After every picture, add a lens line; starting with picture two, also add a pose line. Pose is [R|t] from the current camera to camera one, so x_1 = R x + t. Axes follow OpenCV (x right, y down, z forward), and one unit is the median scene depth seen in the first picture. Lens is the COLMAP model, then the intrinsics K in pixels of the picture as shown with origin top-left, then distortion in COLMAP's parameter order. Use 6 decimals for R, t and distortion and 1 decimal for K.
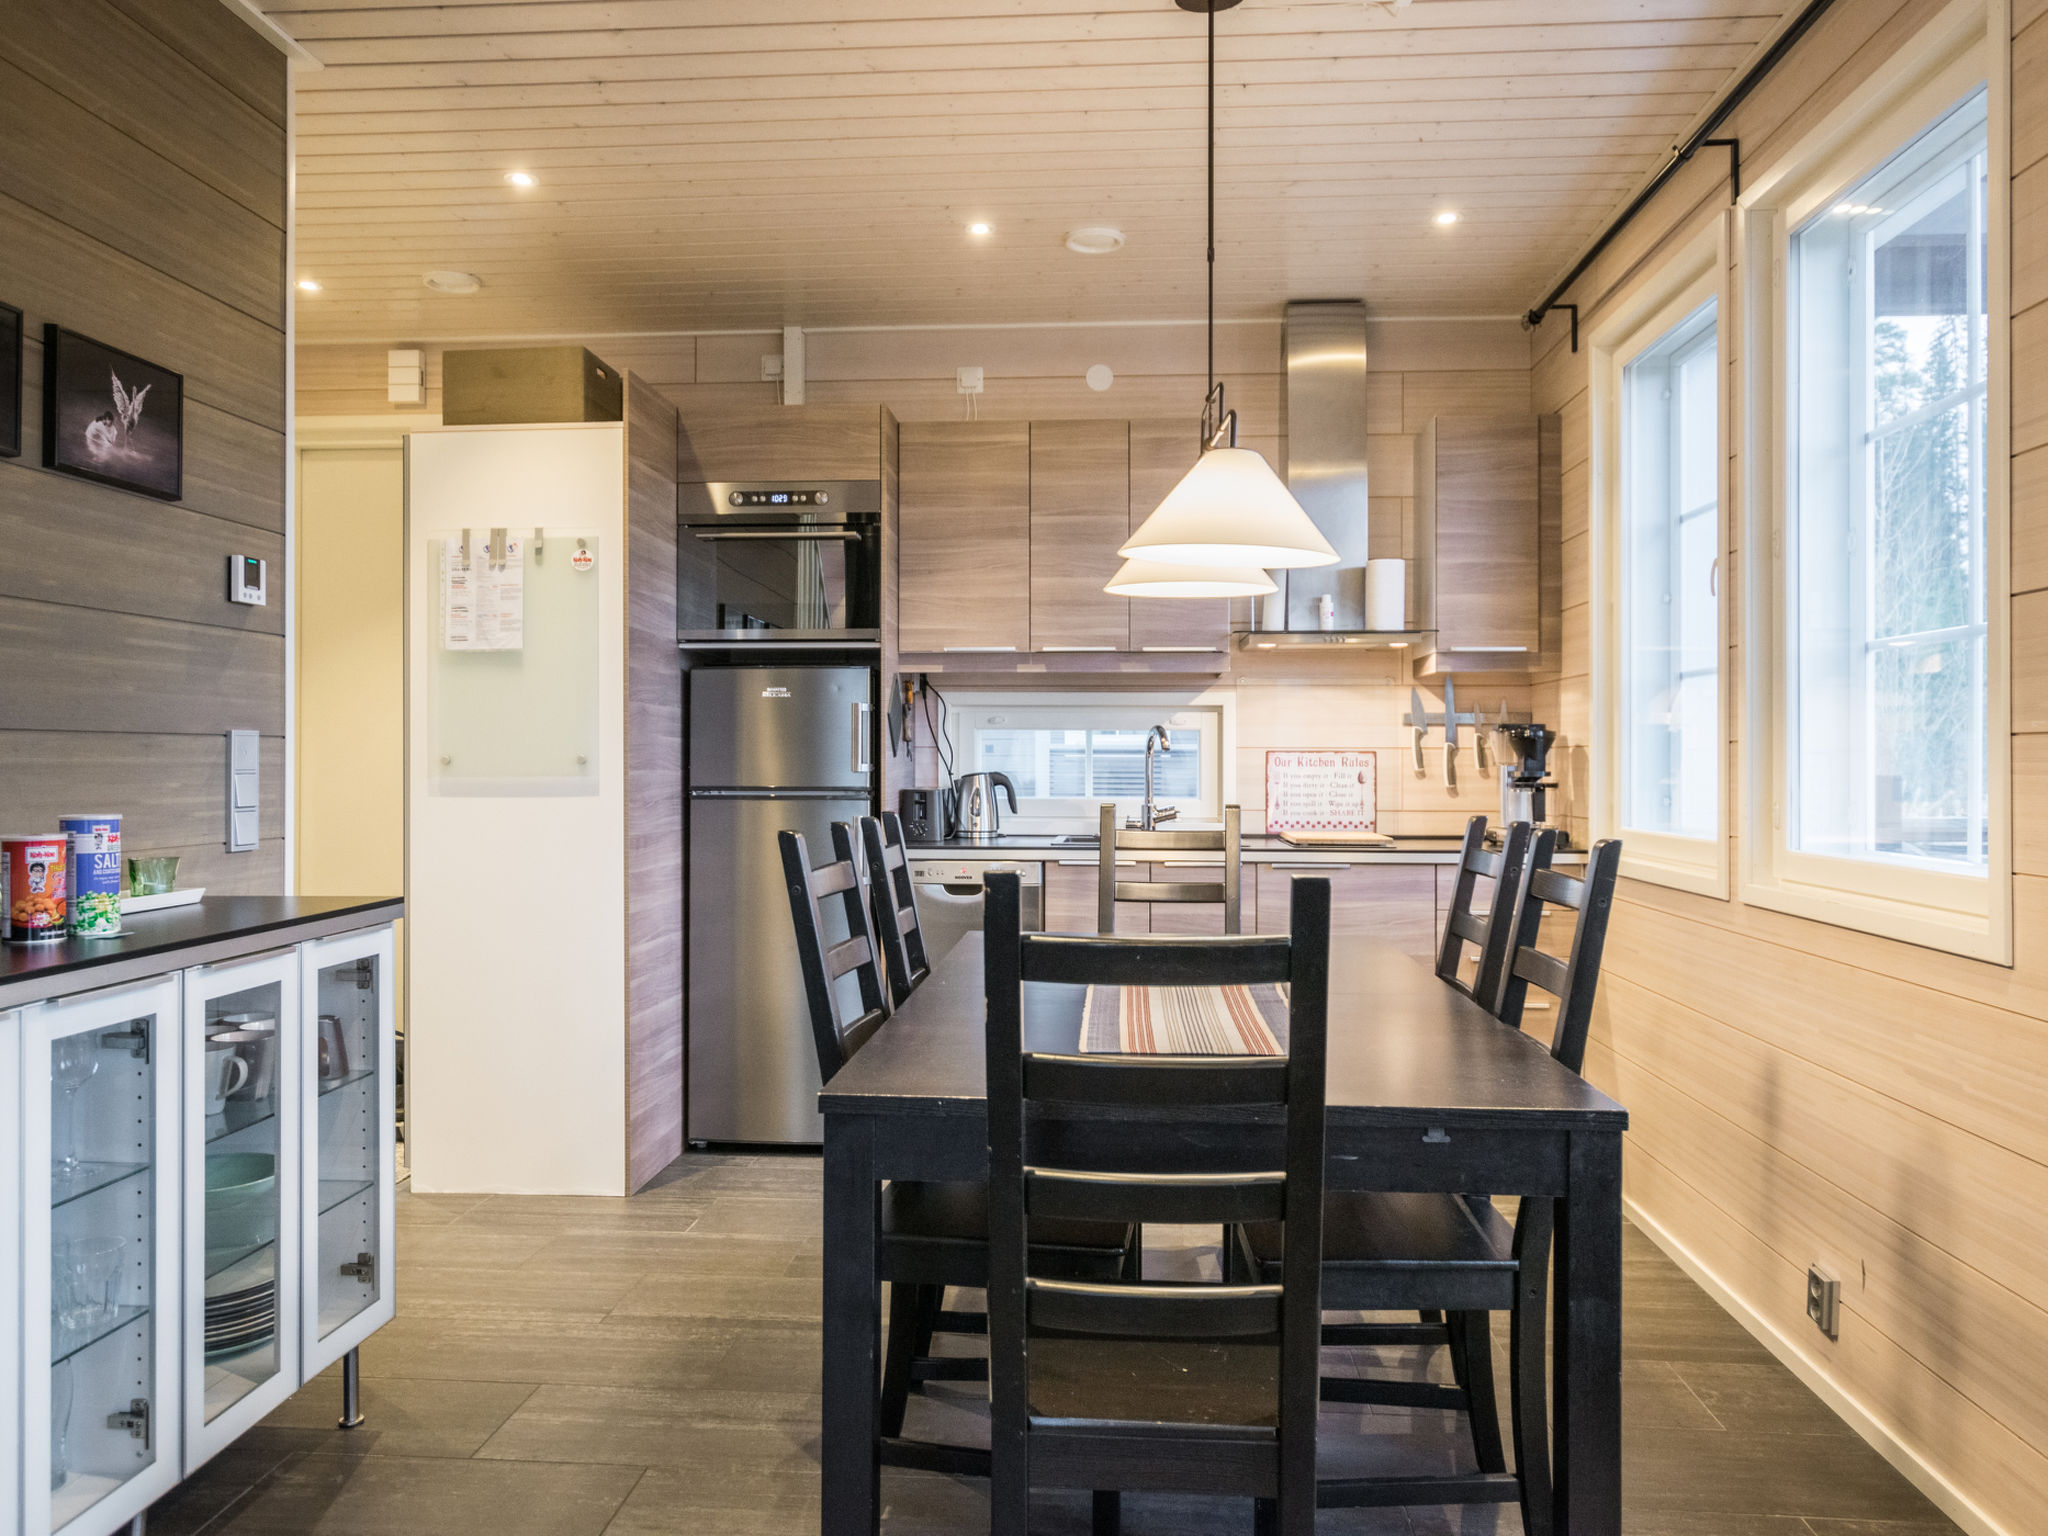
lens RADIAL K [[1463.0, 0, 1024.4], [0, 1463.0, 781.4], [0, 0, 1]] dist [-0.020786, 0.048279]
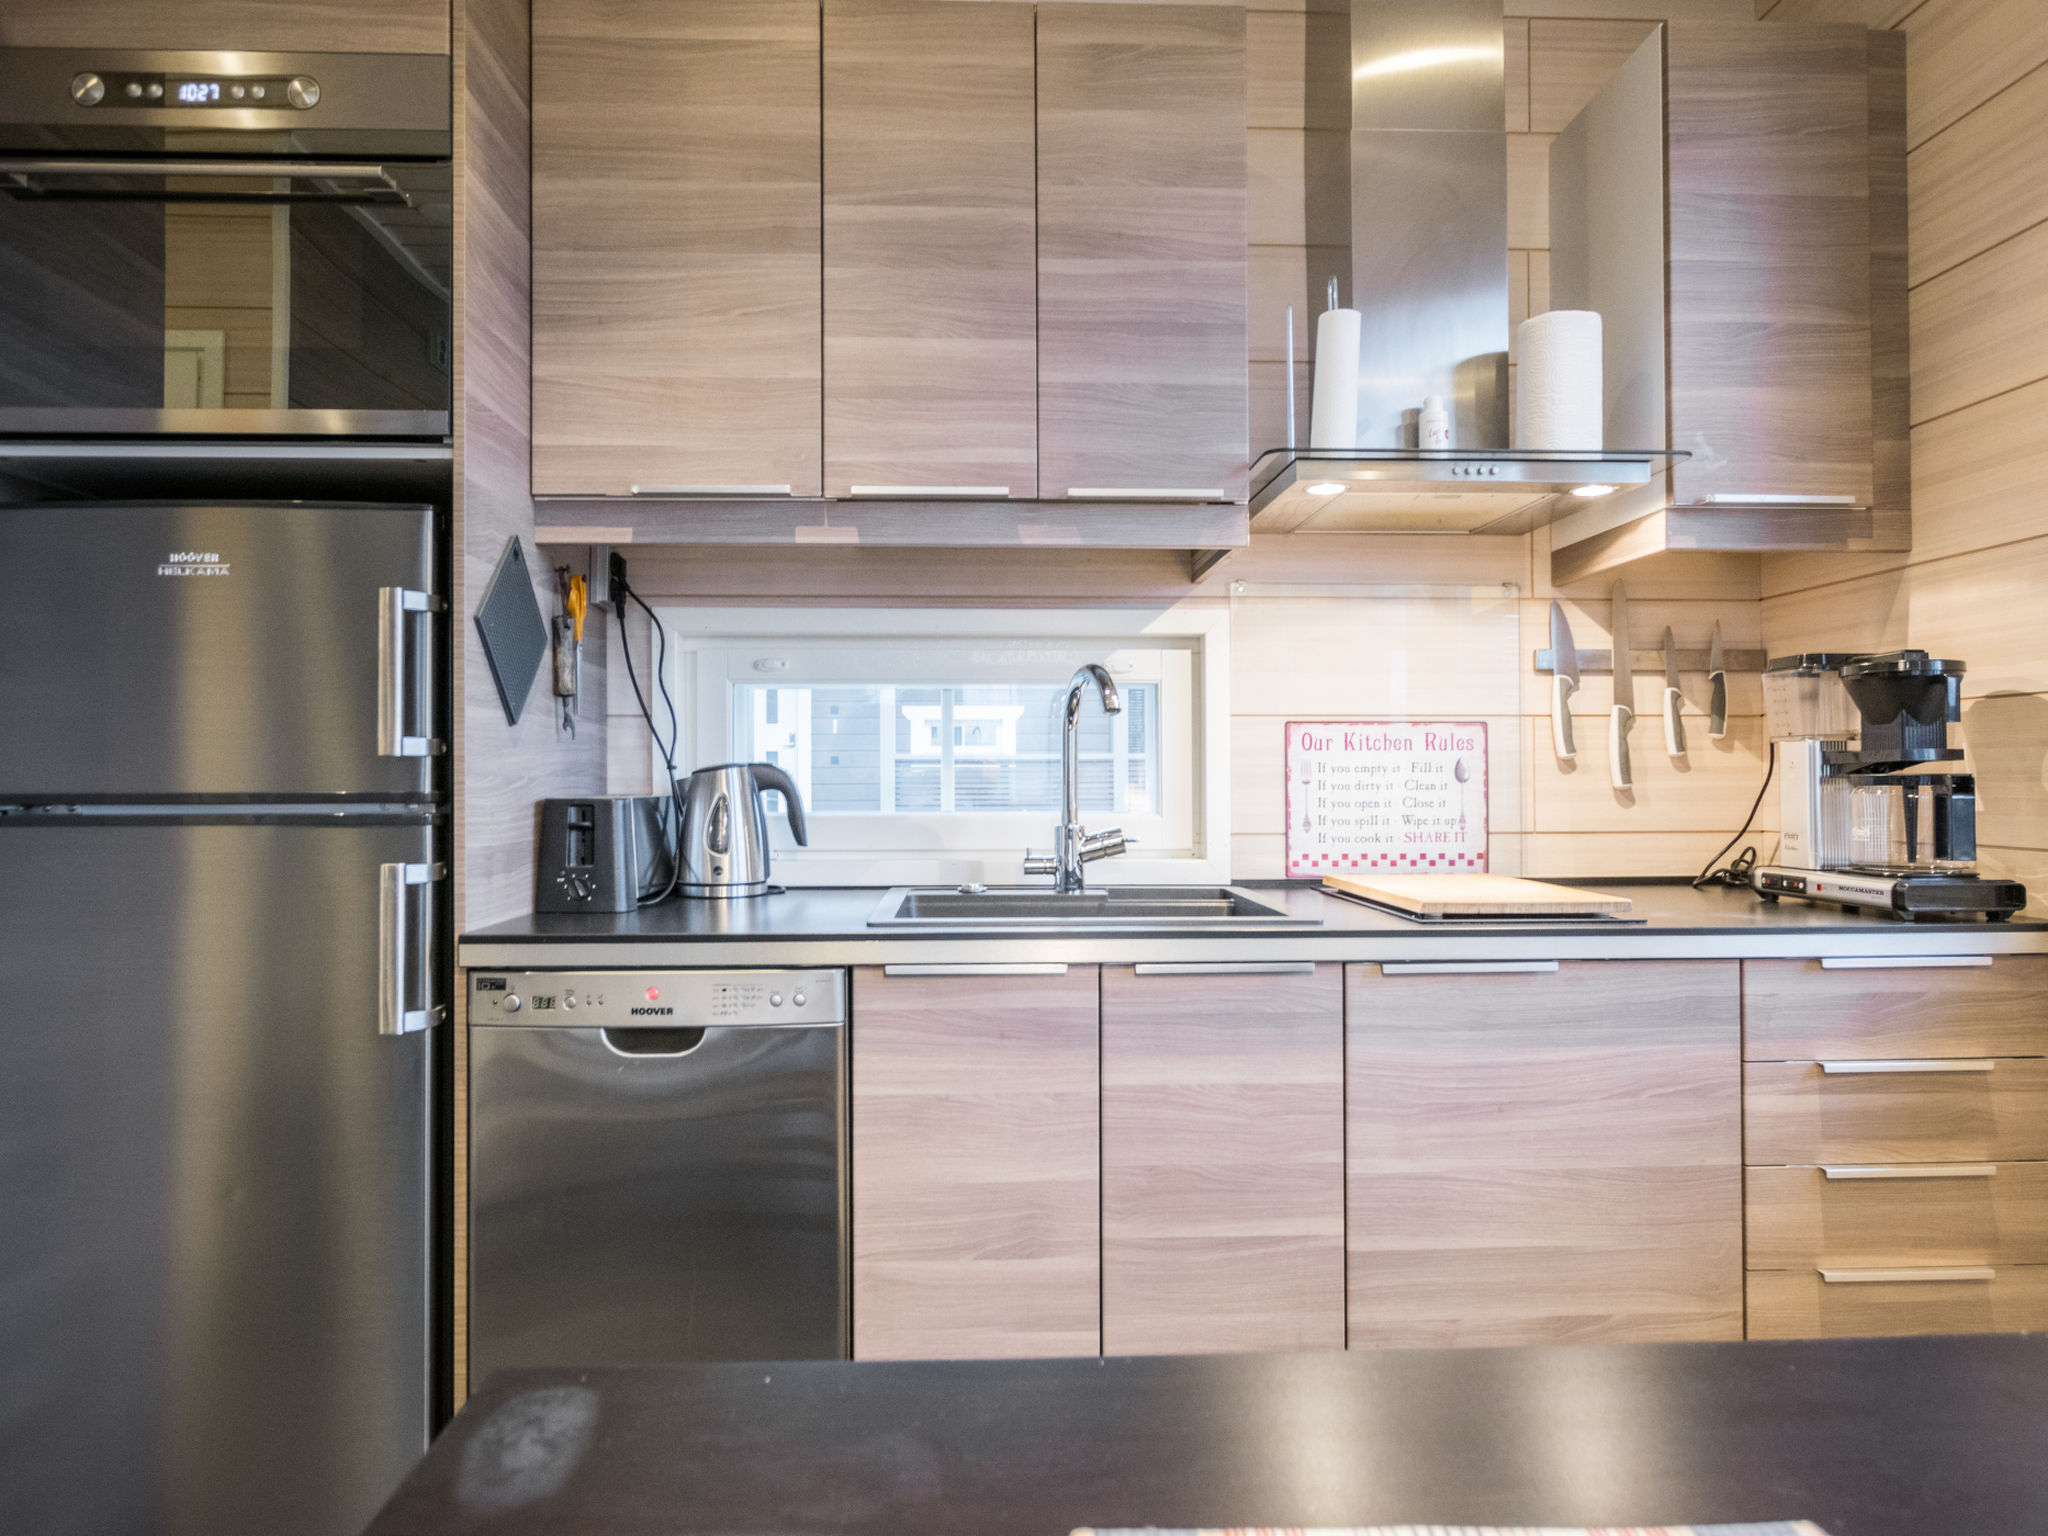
lens RADIAL K [[1277.6, 0, 1026.5], [0, 1277.6, 763.5], [0, 0, 1]] dist [-0.003969, 0.000526]
pose [[0.993082, -0.003683, 0.117366, 0.020190], [0.006495, 0.999701, -0.023588, 0.005104], [-0.117244, 0.024187, 0.992809, 0.608441]]
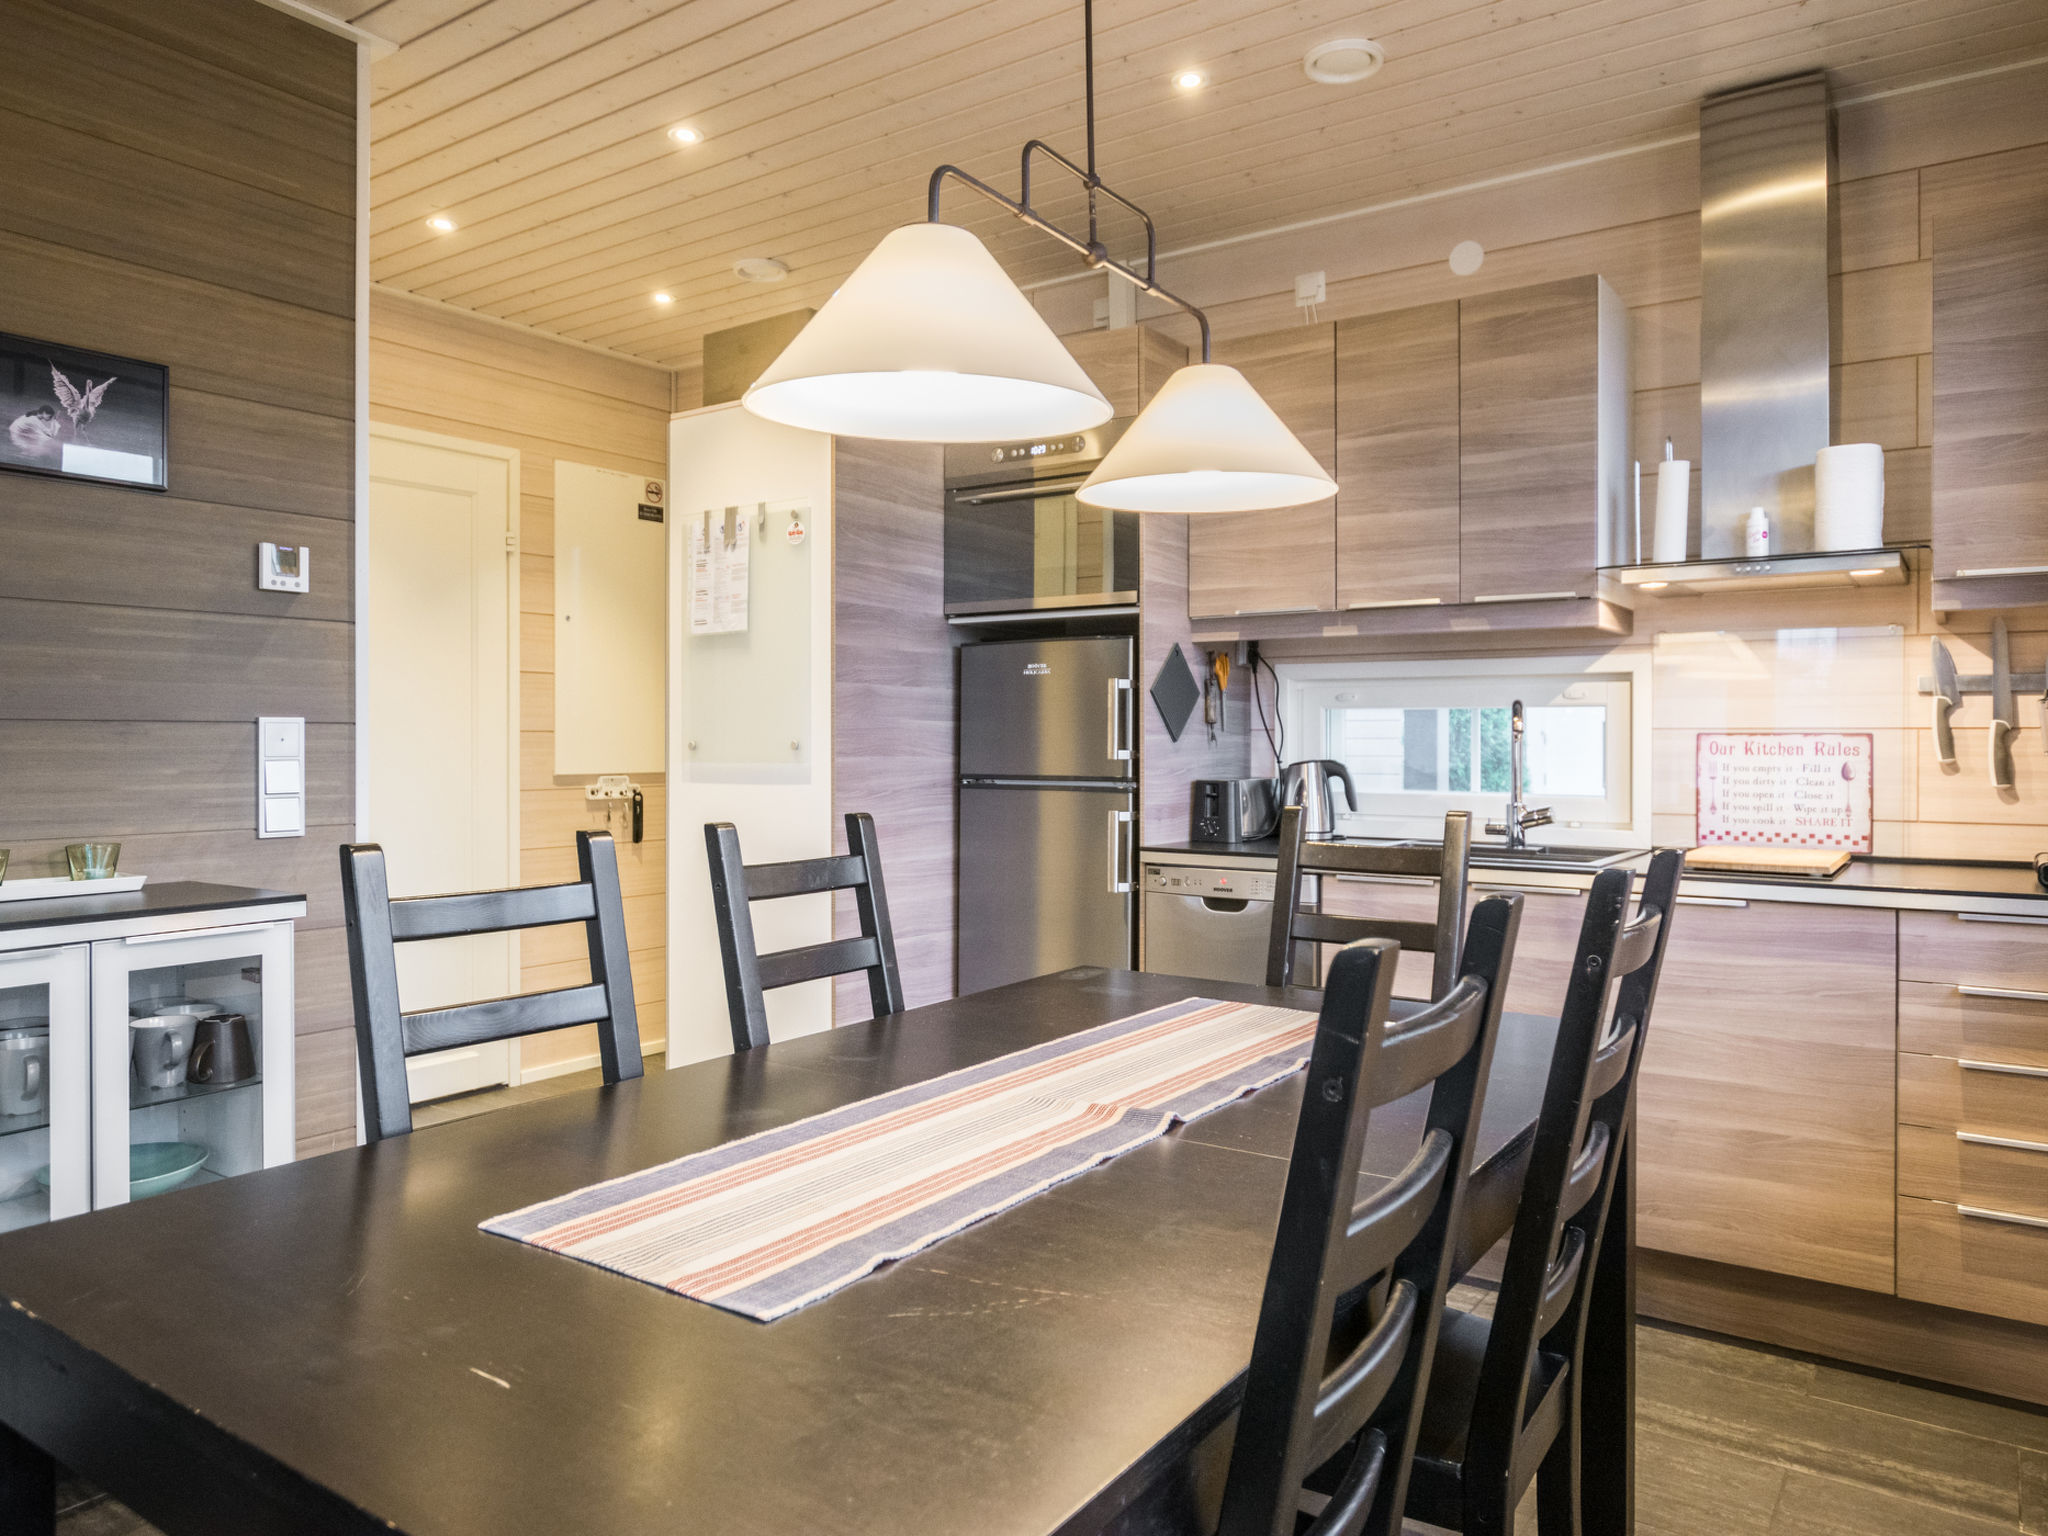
lens RADIAL K [[1355.9, 0, 1035.3], [0, 1355.9, 763.2], [0, 0, 1]] dist [-0.019355, 0.019386]
pose [[0.867101, 0.007711, -0.498072, 0.235893], [-0.007231, 0.999970, 0.002892, -0.006141], [0.498080, 0.001094, 0.867131, 0.281703]]
